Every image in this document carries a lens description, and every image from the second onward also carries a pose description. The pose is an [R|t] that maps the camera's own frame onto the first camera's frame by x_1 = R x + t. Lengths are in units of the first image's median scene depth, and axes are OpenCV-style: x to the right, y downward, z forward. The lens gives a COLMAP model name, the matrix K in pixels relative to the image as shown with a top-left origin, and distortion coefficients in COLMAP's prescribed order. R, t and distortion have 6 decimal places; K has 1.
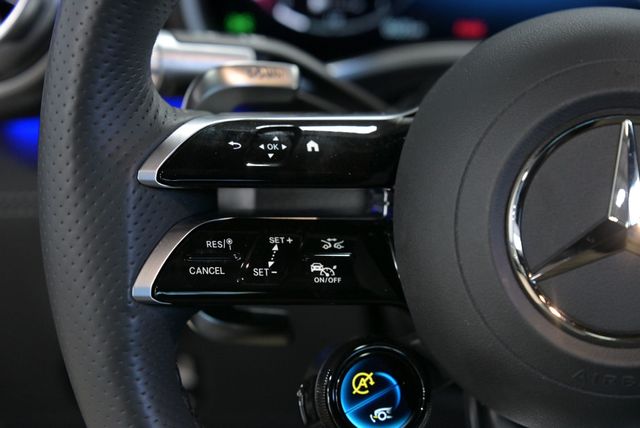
lens RADIAL K [[1397.5, 0, 320.0], [0, 1397.5, 214.0], [0, 0, 1]] dist [0.012913, -0.172802]
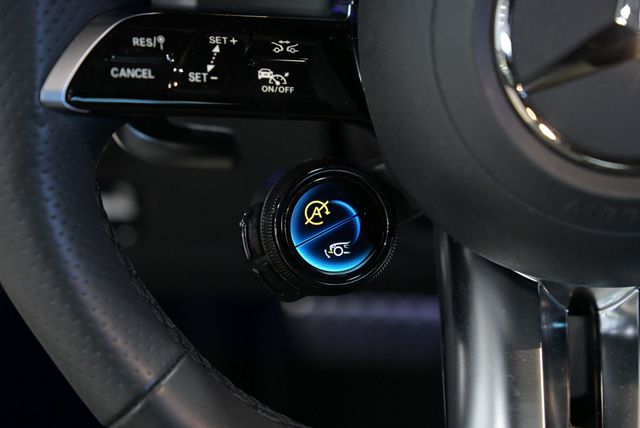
lens RADIAL K [[1397.5, 0, 320.0], [0, 1397.5, 214.0], [0, 0, 1]] dist [0.012913, -0.172802]
pose [[0.999434, 0.024442, 0.023126, 0.013335], [-0.026851, 0.993531, 0.110337, 0.028572], [-0.020280, -0.110896, 0.993625, 0.157450]]
